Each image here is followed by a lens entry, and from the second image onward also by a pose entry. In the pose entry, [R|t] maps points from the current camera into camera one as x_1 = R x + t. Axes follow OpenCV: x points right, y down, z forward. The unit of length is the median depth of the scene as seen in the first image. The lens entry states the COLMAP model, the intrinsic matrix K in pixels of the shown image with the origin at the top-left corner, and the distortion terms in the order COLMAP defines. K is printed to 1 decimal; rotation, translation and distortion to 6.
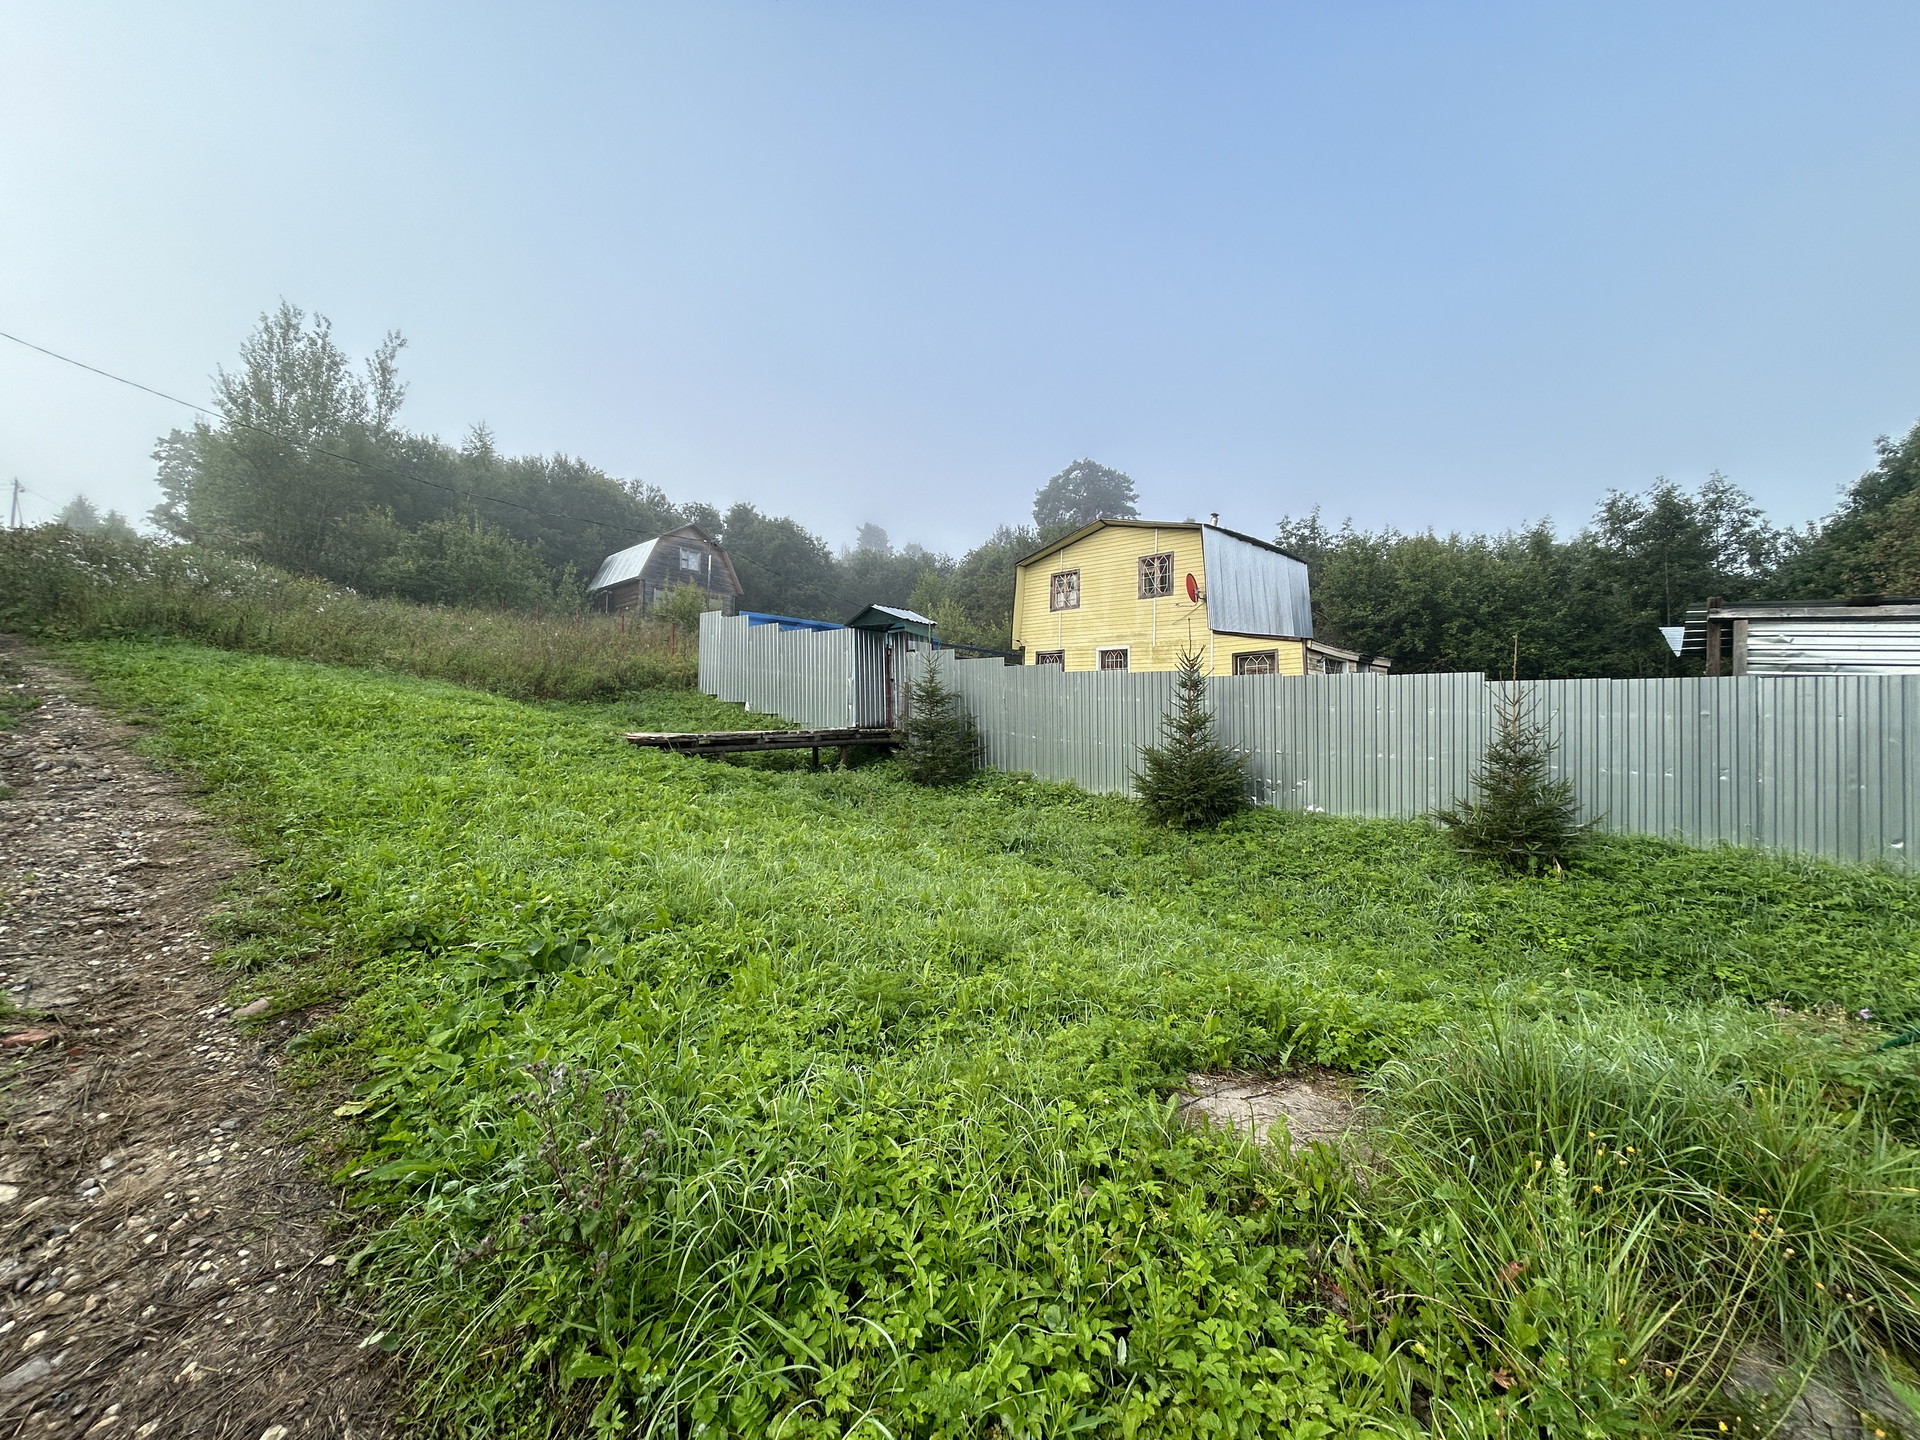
lens RADIAL K [[767.8, 0, 957.2], [0, 767.8, 716.3], [0, 0, 1]] dist [-0.000922, 0.000145]
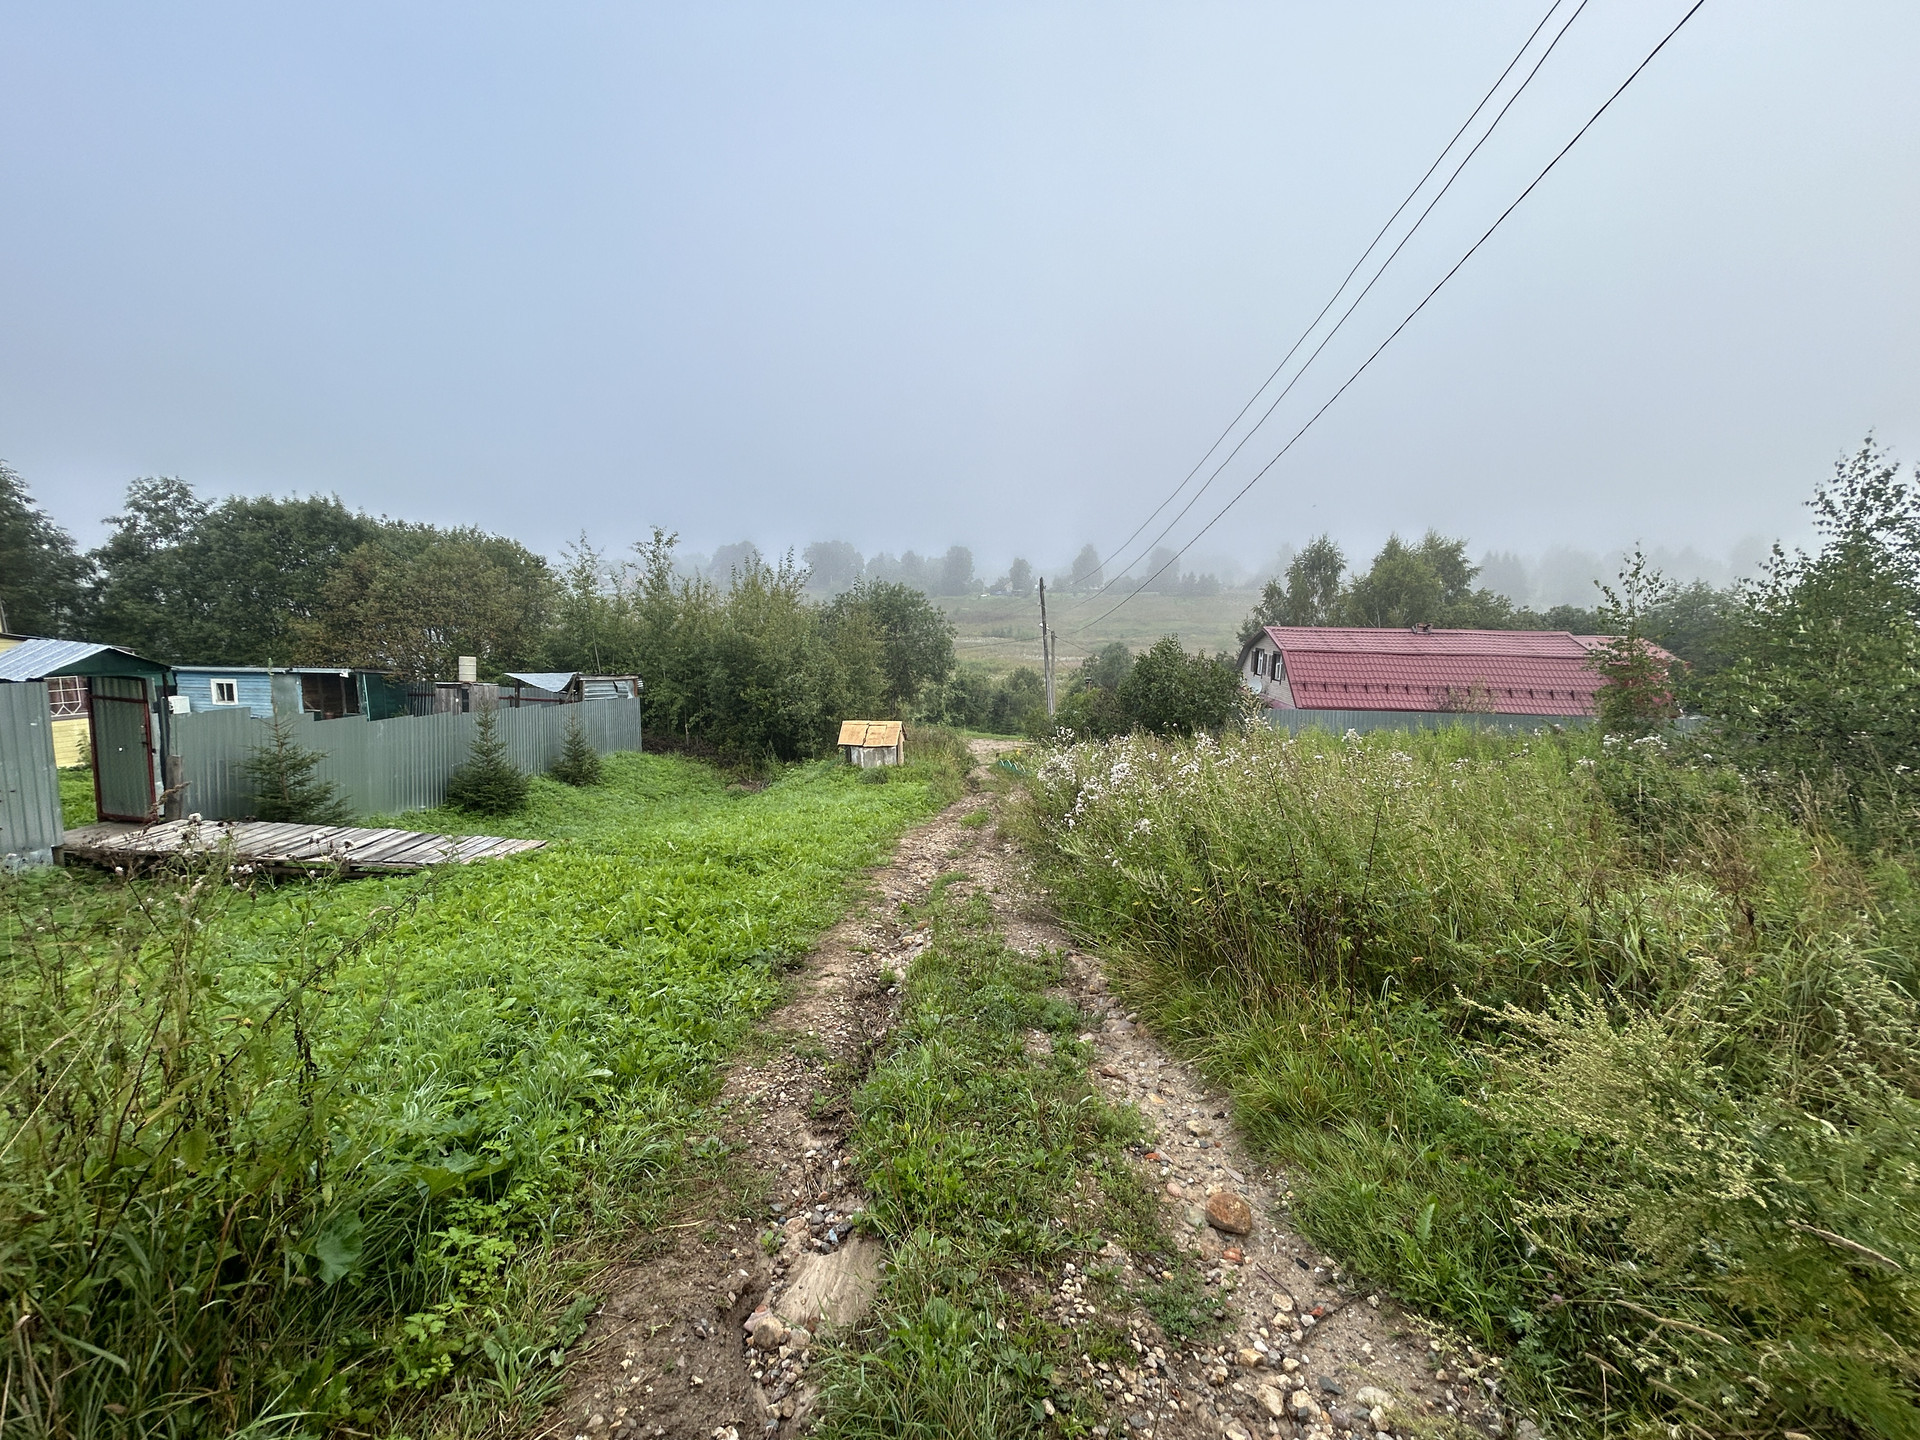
lens RADIAL K [[767.8, 0, 953.7], [0, 767.8, 723.8], [0, 0, 1]] dist [-0.000922, 0.000145]
pose [[-0.581211, -0.123303, 0.804357, -1.492113], [-0.045254, 0.991822, 0.119340, -0.268423], [-0.812493, 0.032961, -0.582038, 1.127231]]
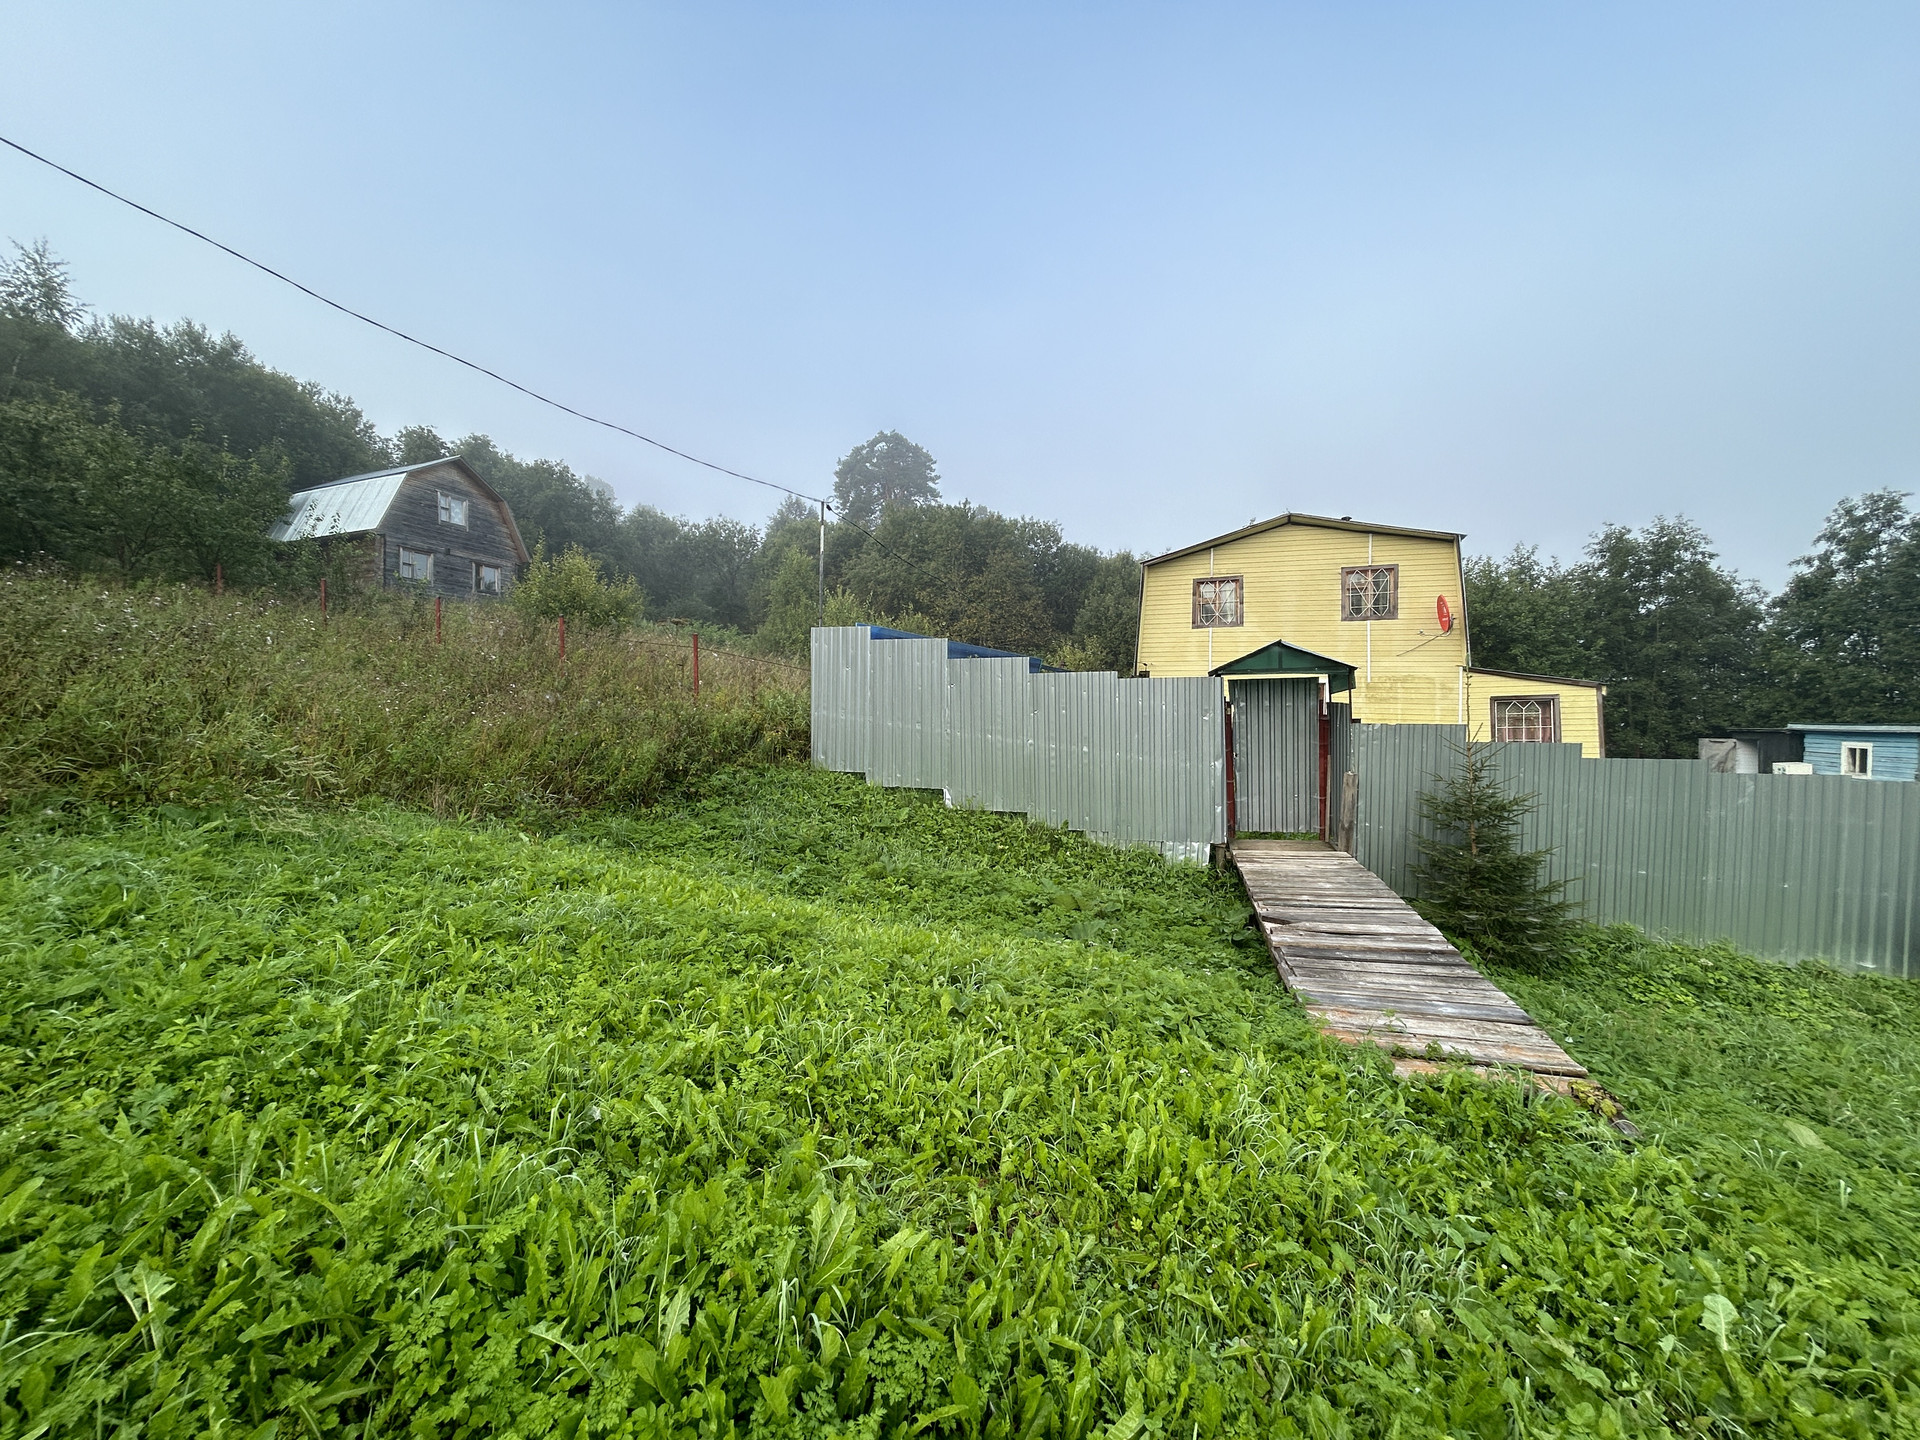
lens RADIAL K [[767.8, 0, 955.2], [0, 767.8, 720.3], [0, 0, 1]] dist [-0.000922, 0.000145]
pose [[0.926546, -0.019806, 0.375659, -0.800228], [0.006729, 0.999326, 0.036091, -0.151196], [-0.376120, -0.030913, 0.926055, 0.766316]]
